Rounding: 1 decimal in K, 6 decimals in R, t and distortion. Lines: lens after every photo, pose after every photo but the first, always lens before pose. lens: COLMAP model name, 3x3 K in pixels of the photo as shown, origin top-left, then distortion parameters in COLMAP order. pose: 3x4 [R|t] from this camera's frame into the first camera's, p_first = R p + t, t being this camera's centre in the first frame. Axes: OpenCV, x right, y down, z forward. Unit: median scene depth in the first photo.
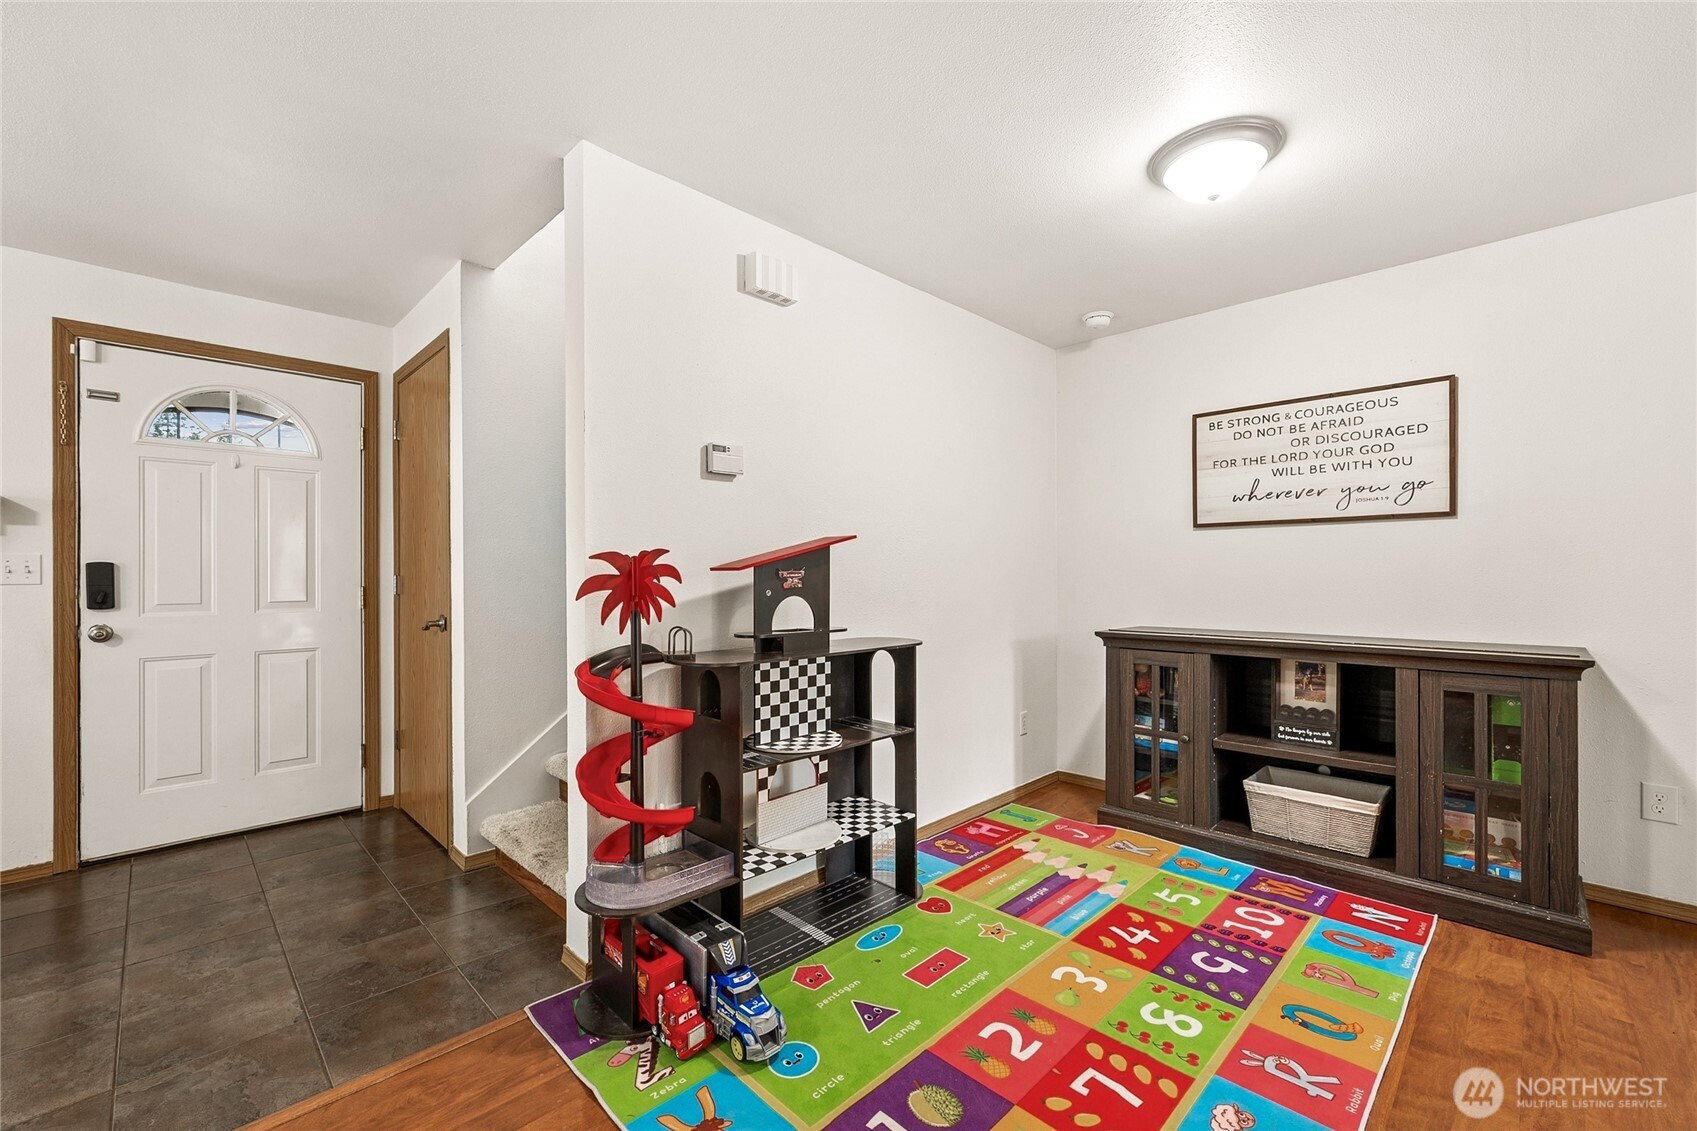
lens RADIAL K [[699.8, 0, 845.3], [0, 699.8, 574.2], [0, 0, 1]] dist [-0.001700, 0.000383]
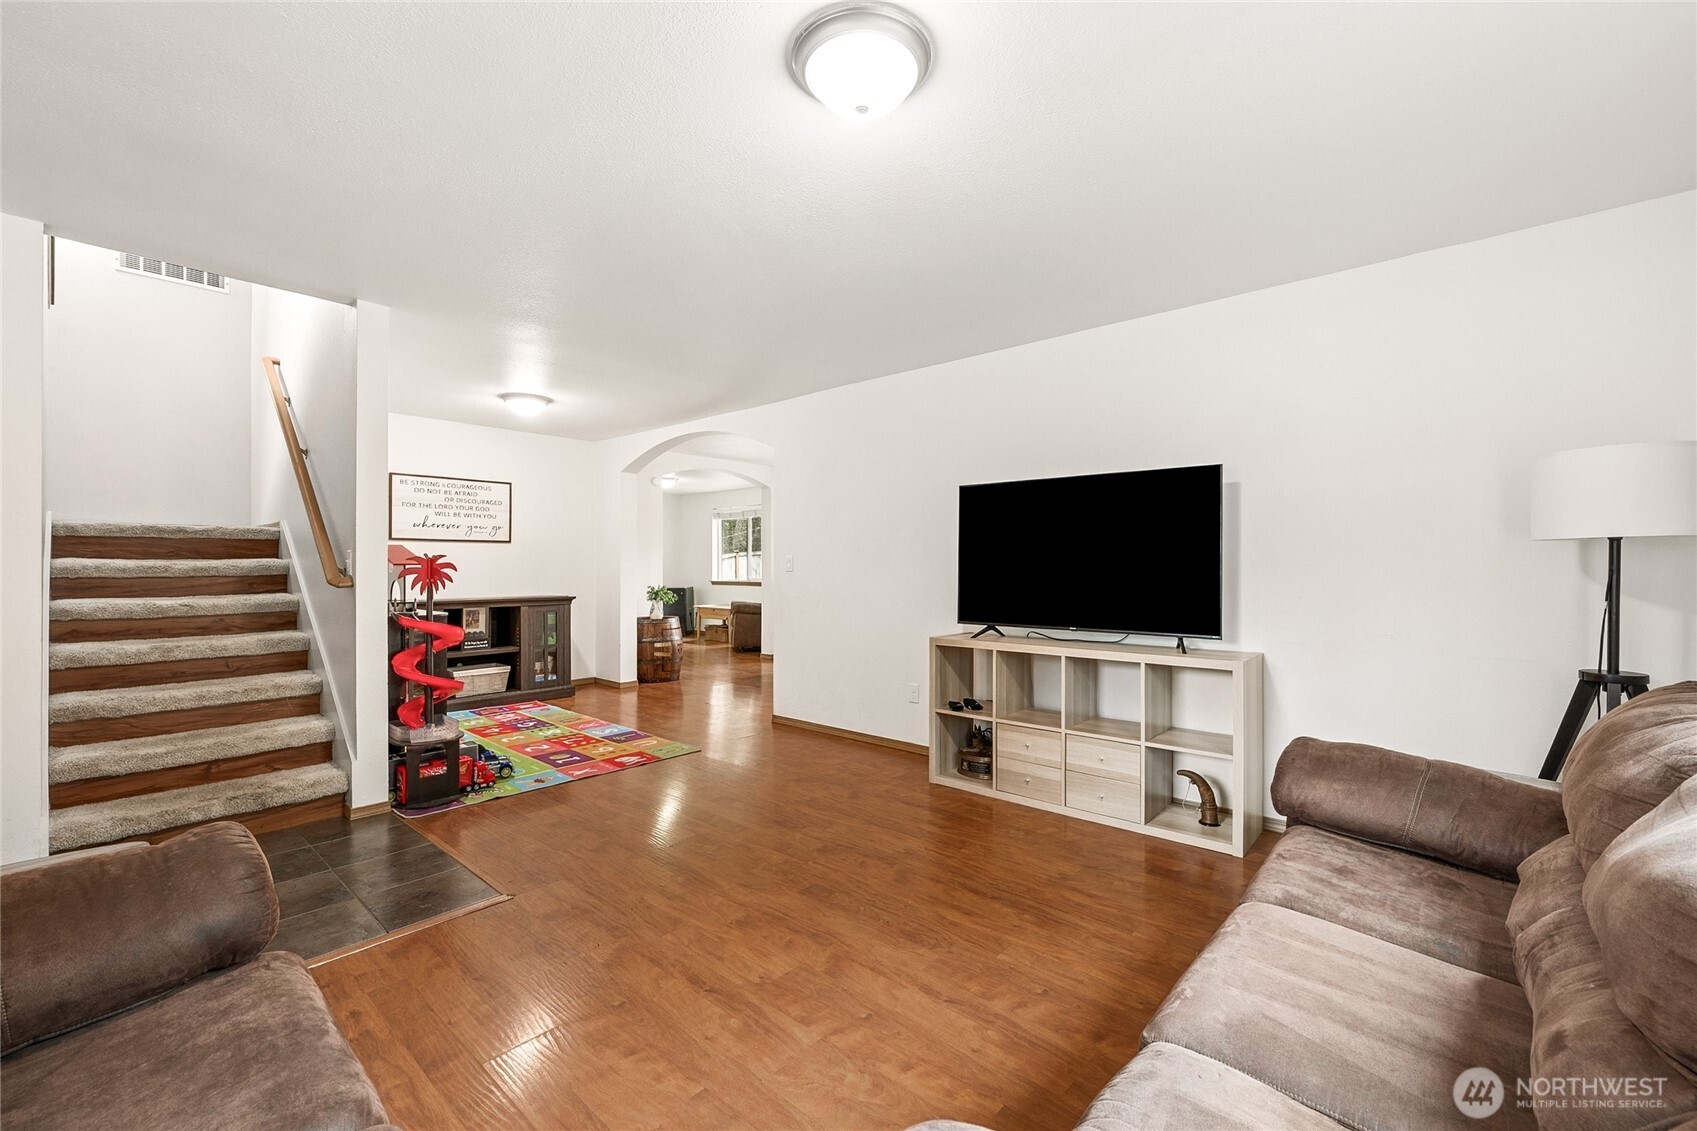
lens RADIAL K [[699.8, 0, 845.3], [0, 699.8, 574.2], [0, 0, 1]] dist [-0.001700, 0.000383]
pose [[-0.048945, -0.007722, 0.998772, -1.488363], [0.001309, 0.999969, 0.007796, 0.004452], [-0.998801, 0.001689, -0.048933, -0.002879]]
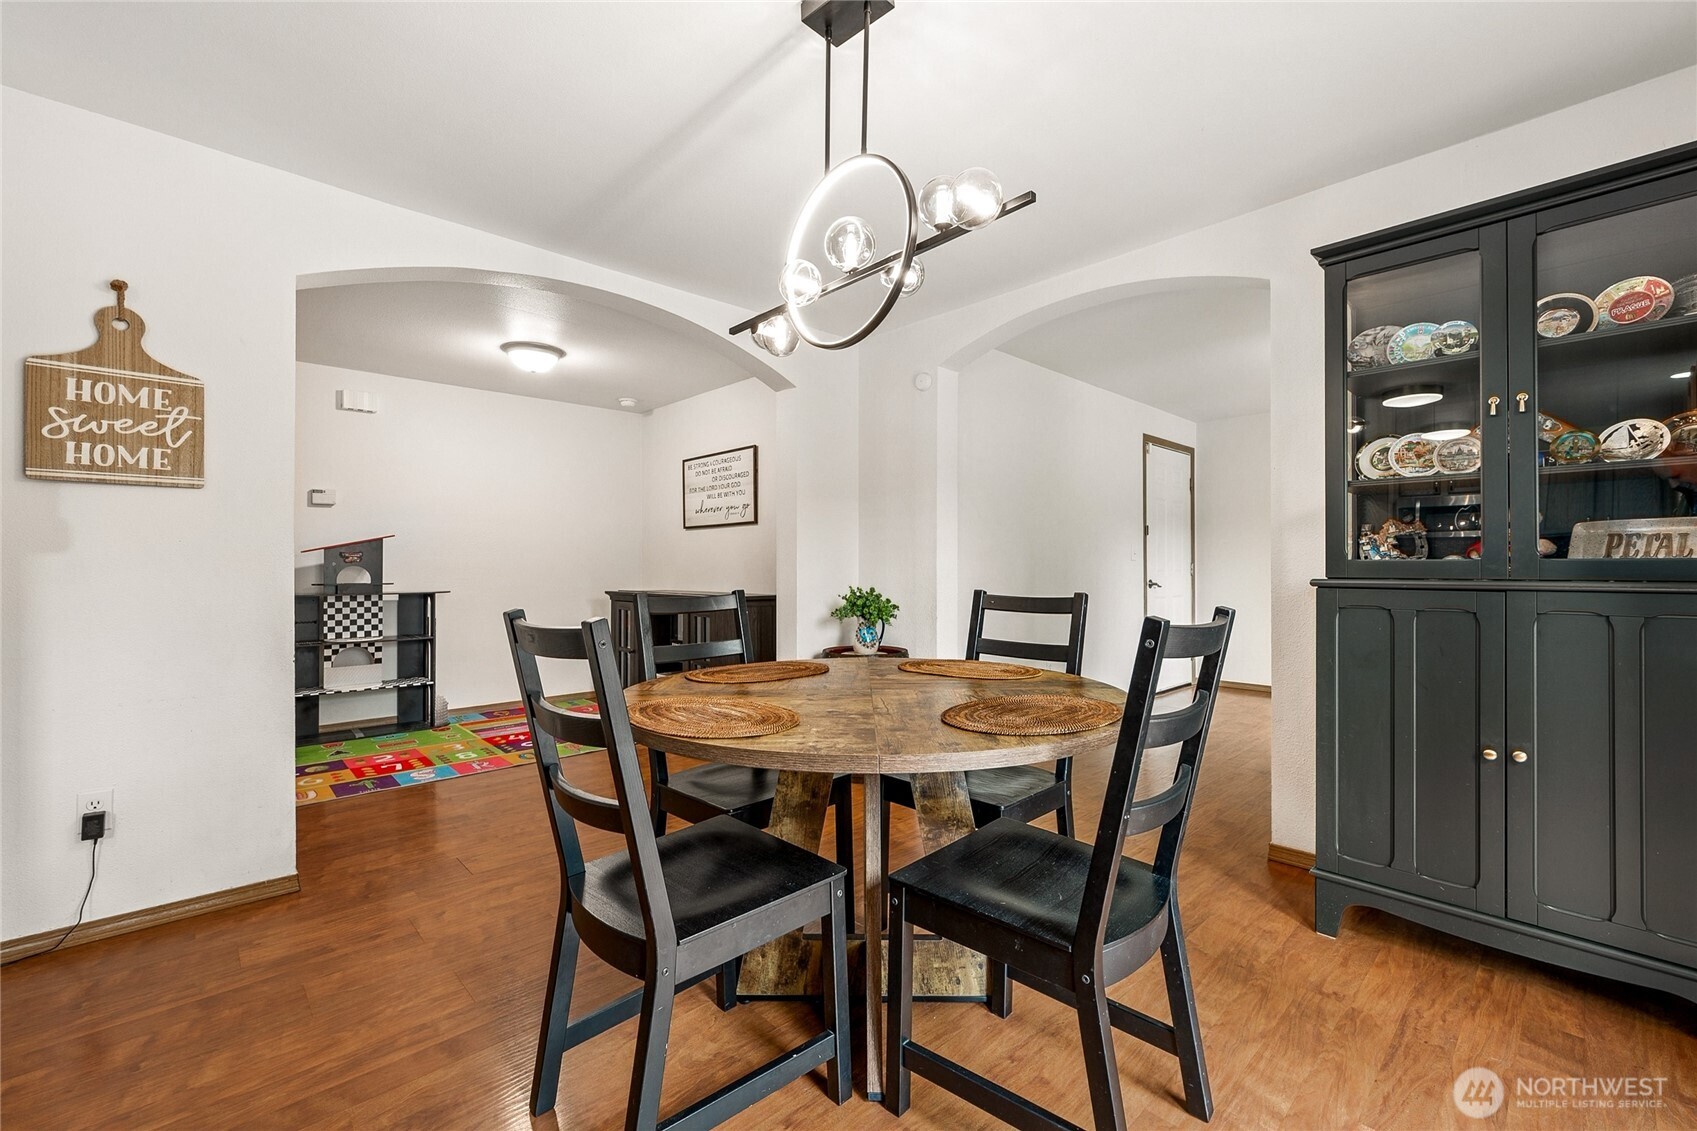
lens RADIAL K [[713.8, 0, 848.7], [0, 713.8, 567.1], [0, 0, 1]] dist [-0.002843, 0.000287]
pose [[0.999520, 0.000933, -0.030954, 1.140437], [-0.000930, 1.000000, 0.000132, 0.026455], [0.030954, -0.000103, 0.999521, -0.798712]]
